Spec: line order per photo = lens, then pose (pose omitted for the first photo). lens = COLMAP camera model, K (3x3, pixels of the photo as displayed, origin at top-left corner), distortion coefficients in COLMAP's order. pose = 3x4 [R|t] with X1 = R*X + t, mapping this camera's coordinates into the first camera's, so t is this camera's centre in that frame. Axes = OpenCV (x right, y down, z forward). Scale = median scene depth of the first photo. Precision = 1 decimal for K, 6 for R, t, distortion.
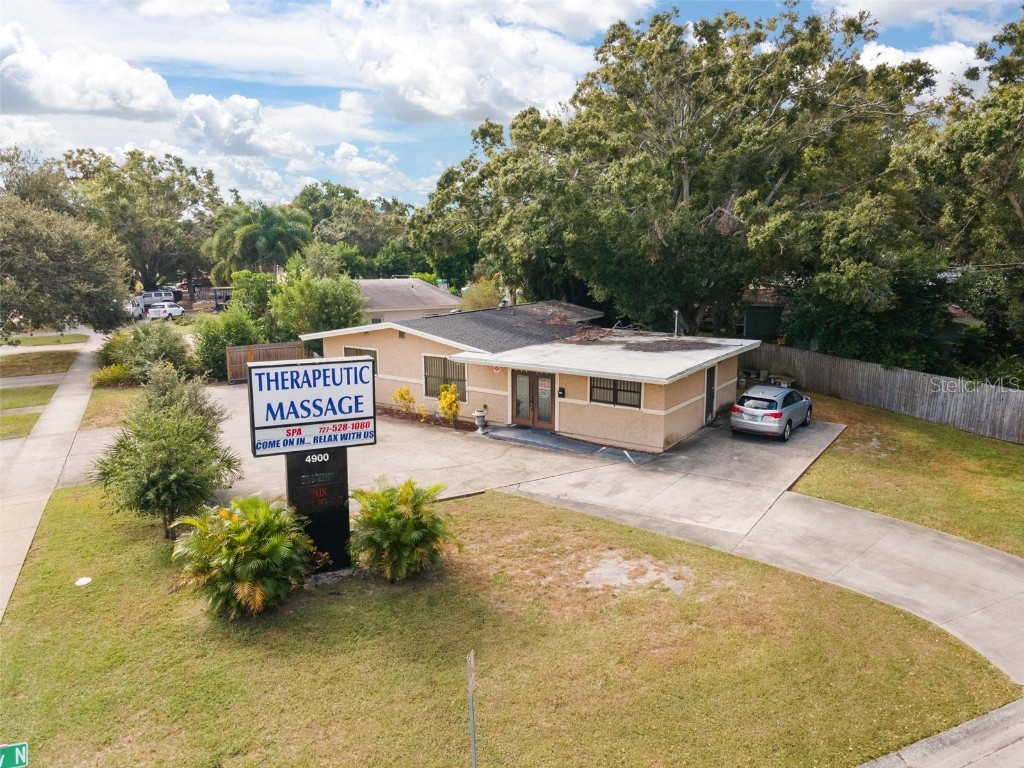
lens RADIAL K [[749.5, 0, 512.0], [0, 749.5, 384.0], [0, 0, 1]] dist [0.044412, 0.003894]
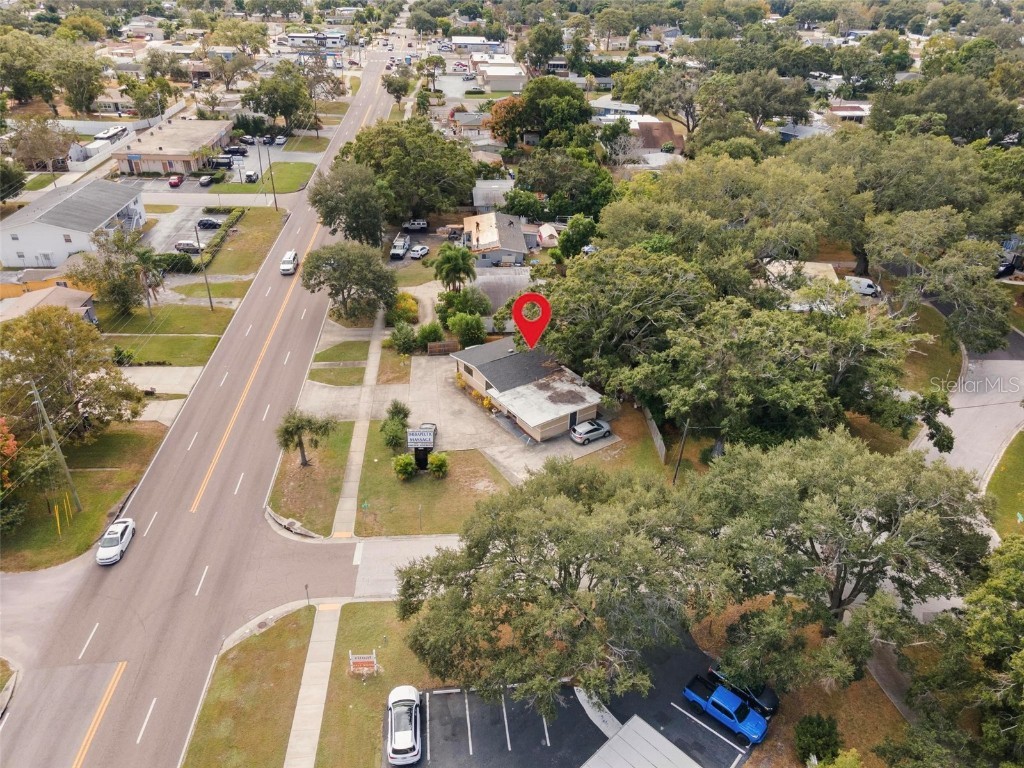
lens RADIAL K [[749.5, 0, 512.0], [0, 749.5, 384.0], [0, 0, 1]] dist [0.044412, 0.003894]
pose [[0.935755, 0.204121, -0.287571, 0.881143], [-0.095099, 0.931307, 0.351601, -1.138138], [0.339586, -0.301665, 0.890887, -1.628599]]
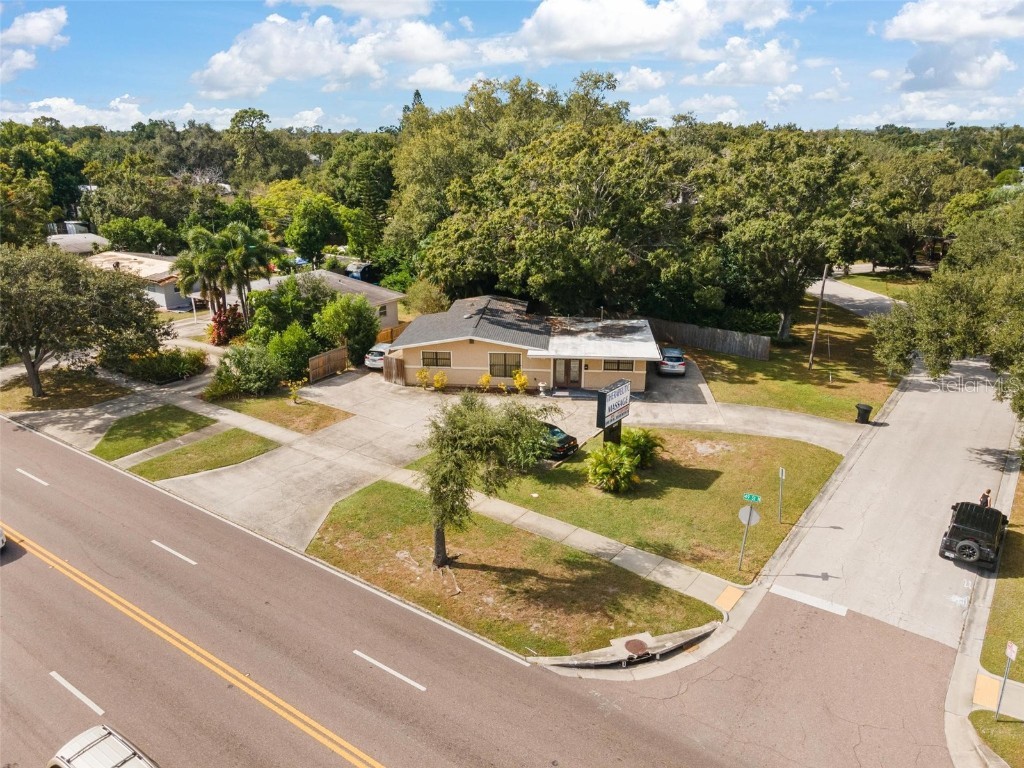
lens RADIAL K [[749.5, 0, 512.0], [0, 749.5, 384.0], [0, 0, 1]] dist [0.044412, 0.003894]
pose [[0.873169, -0.153934, 0.462472, -0.952807], [0.090519, 0.983527, 0.156464, -0.252766], [-0.478939, -0.094757, 0.872719, -0.526899]]
